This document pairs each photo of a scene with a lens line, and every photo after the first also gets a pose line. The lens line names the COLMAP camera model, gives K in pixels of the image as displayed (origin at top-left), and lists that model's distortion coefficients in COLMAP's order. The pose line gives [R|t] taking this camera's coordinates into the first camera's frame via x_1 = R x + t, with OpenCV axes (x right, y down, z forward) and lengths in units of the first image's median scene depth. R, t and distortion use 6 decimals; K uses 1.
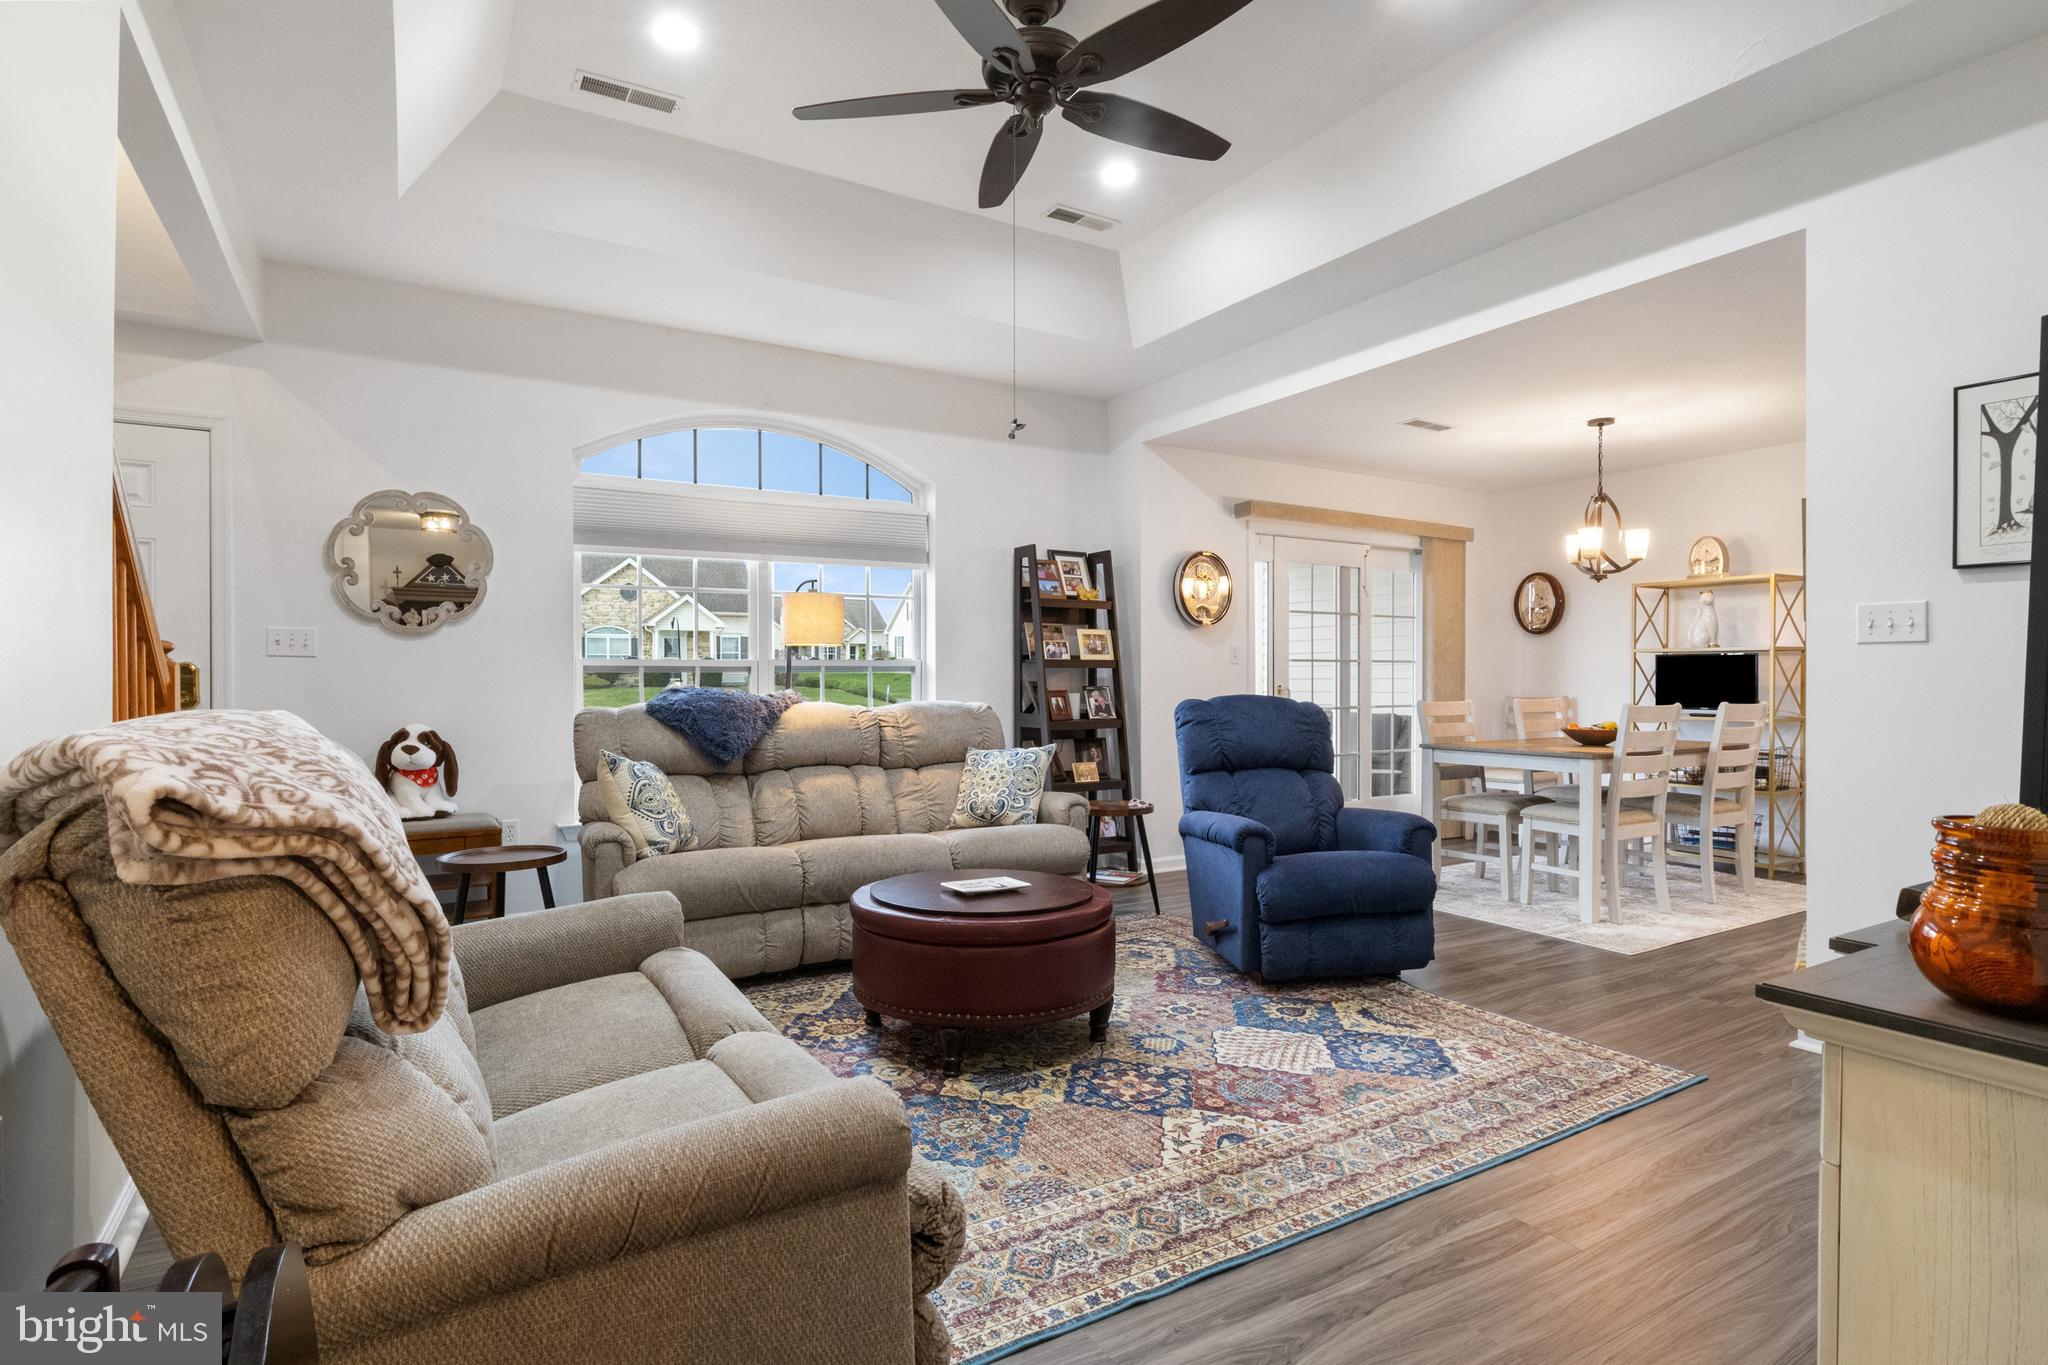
lens RADIAL K [[1026.3, 0, 1024.0], [0, 1026.3, 682.5], [0, 0, 1]] dist [0.015679, -0.029130]
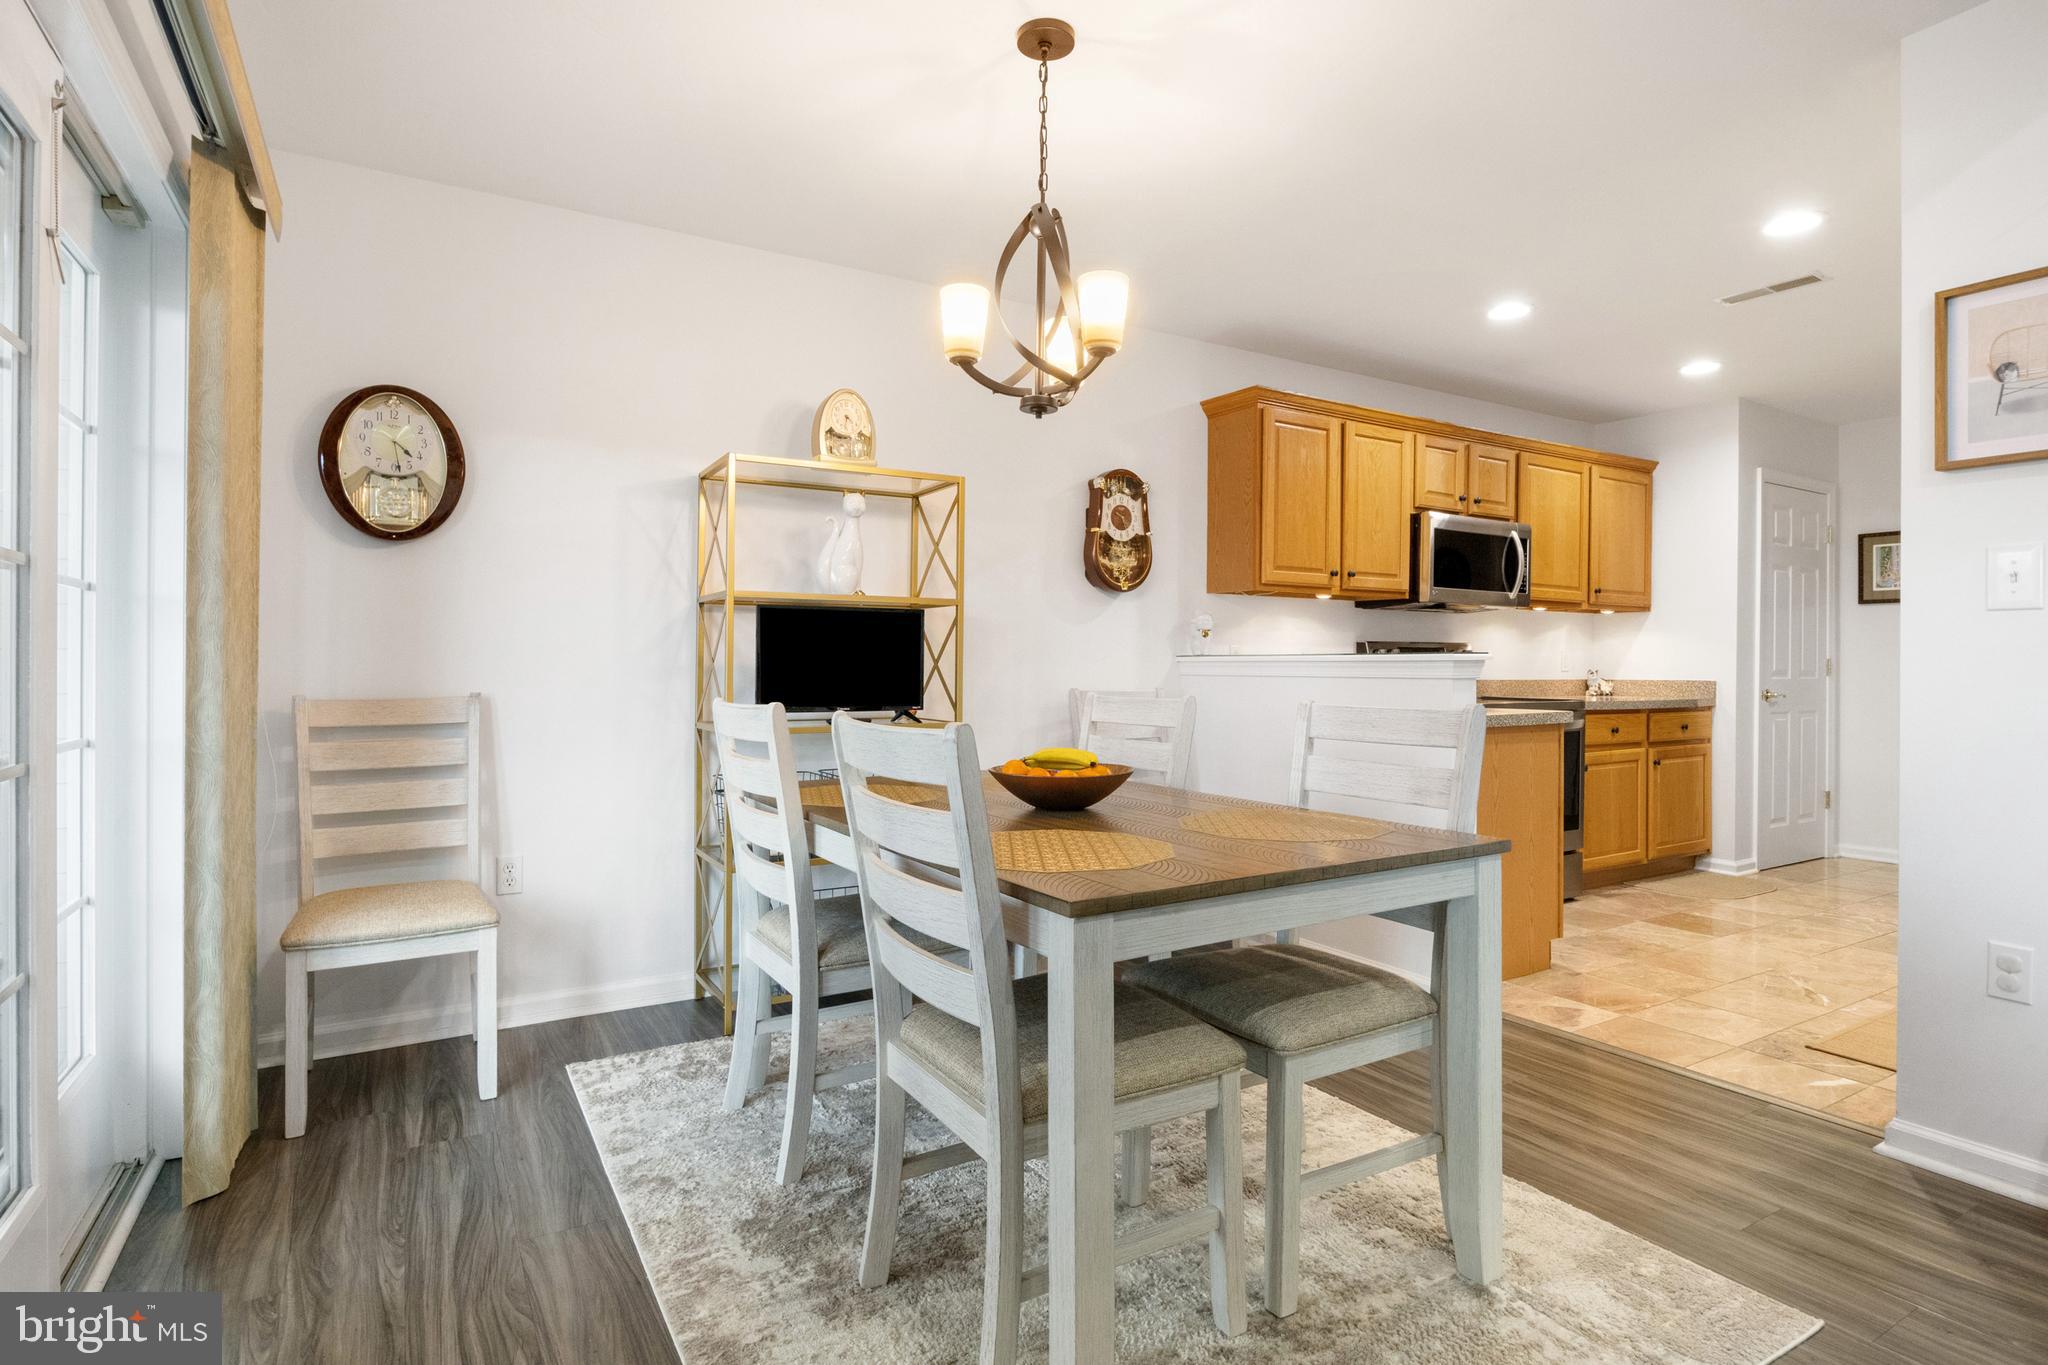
lens RADIAL K [[1030.0, 0, 1013.0], [0, 1030.0, 665.1], [0, 0, 1]] dist [-0.004924, -0.001170]
pose [[0.011344, 0.000125, 0.999936, 0.142461], [0.002686, 0.999996, -0.000155, 0.003809], [-0.999932, 0.002688, 0.011343, 1.059092]]
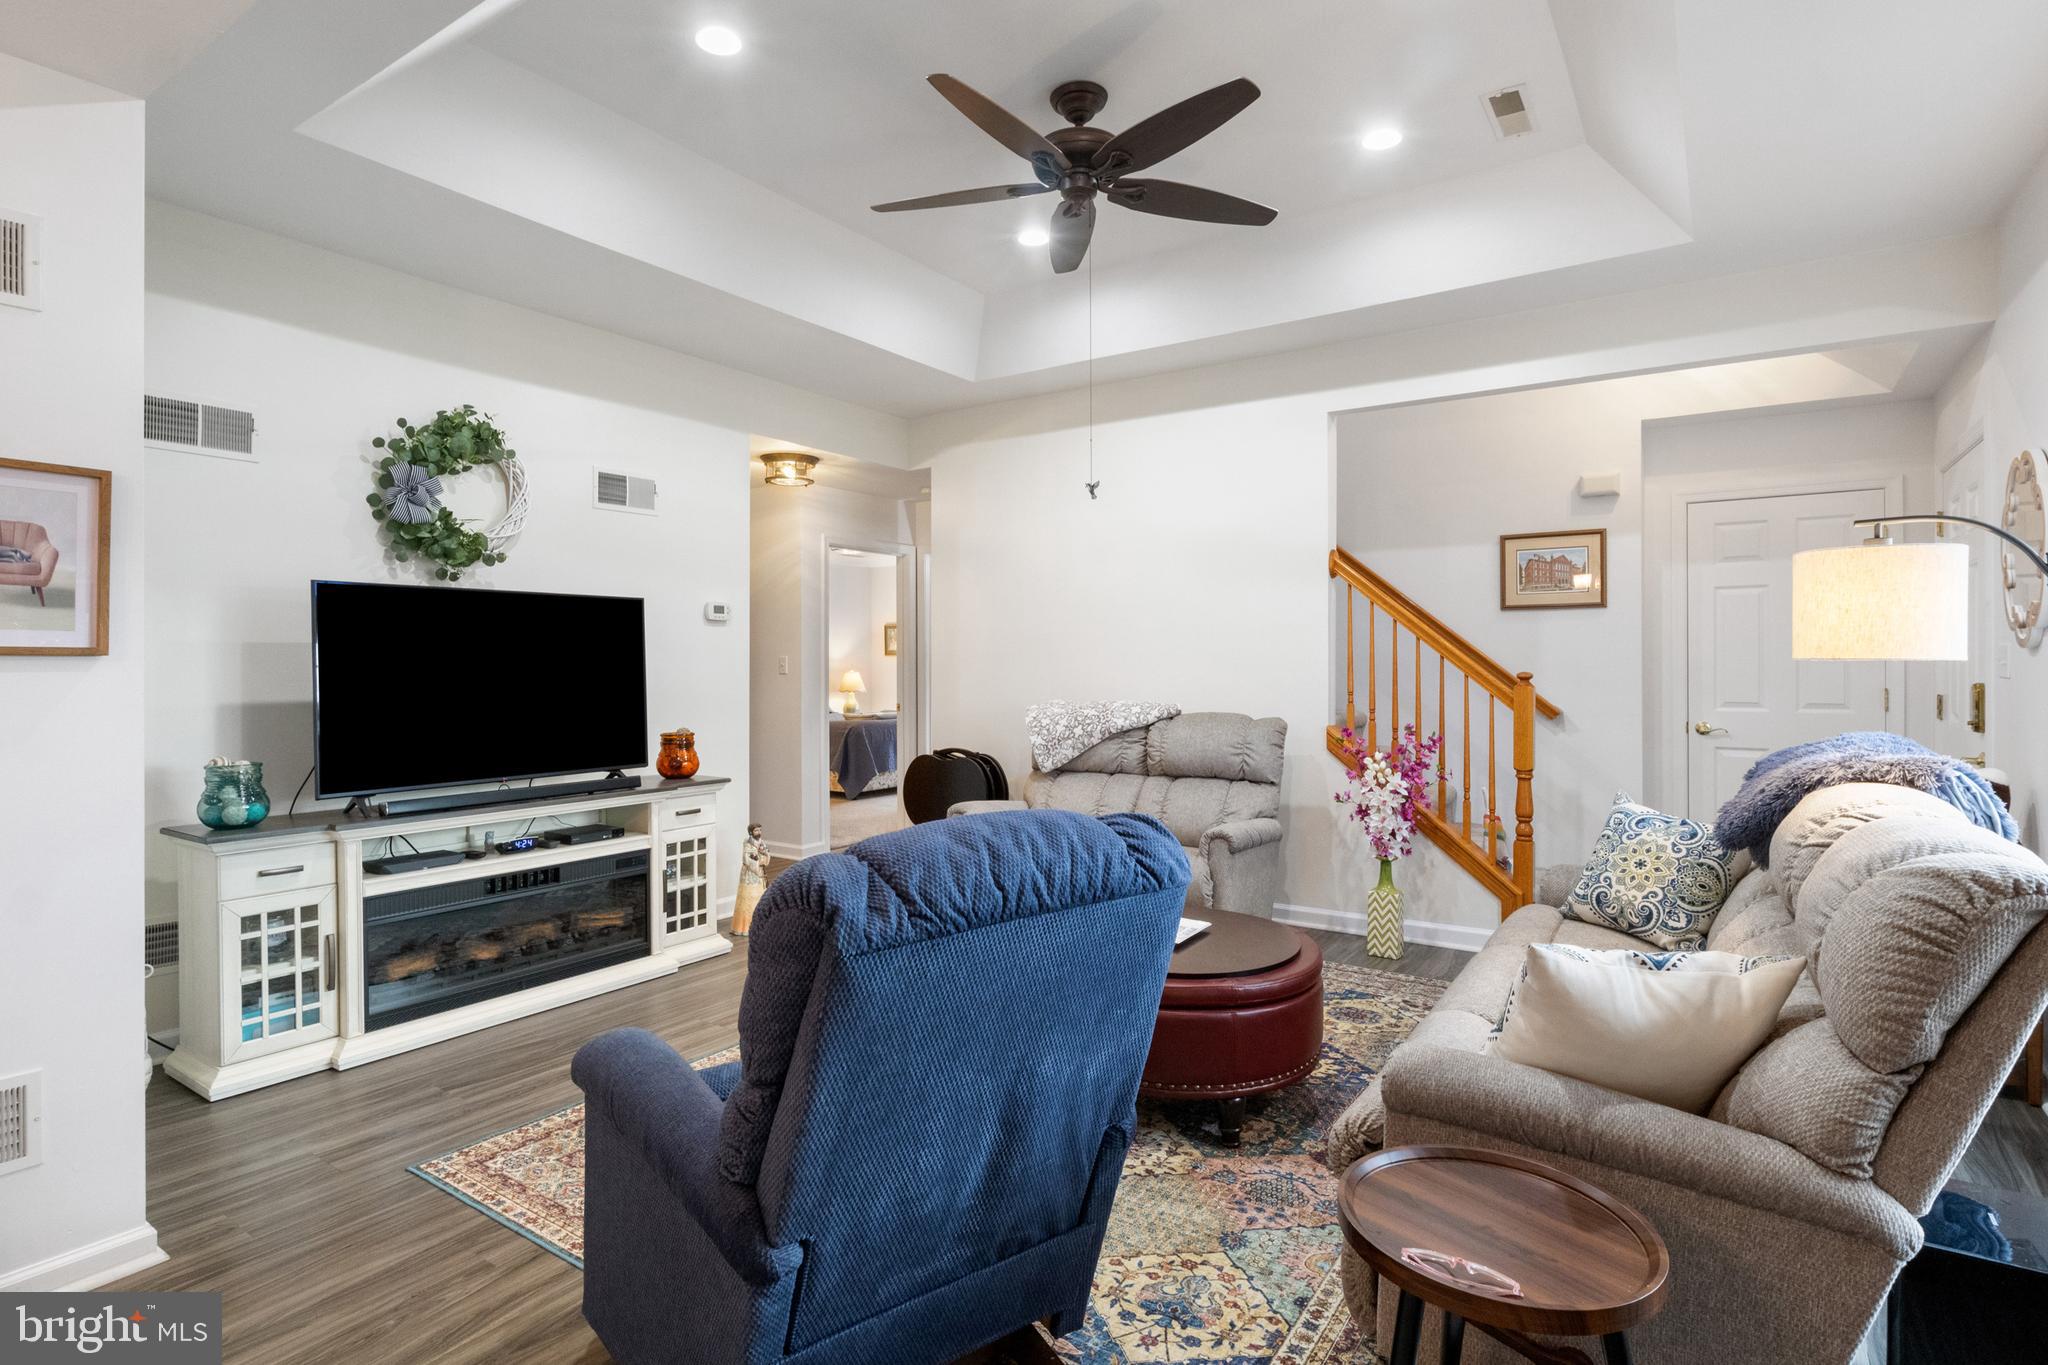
lens RADIAL K [[1026.0, 0, 1016.6], [0, 1026.0, 673.3], [0, 0, 1]] dist [-0.002658, 0.000074]
pose [[-0.911988, 0.006589, -0.410163, 0.303944], [0.001541, 0.999919, 0.012636, -0.033760], [0.410213, 0.010891, -0.911925, 1.138507]]
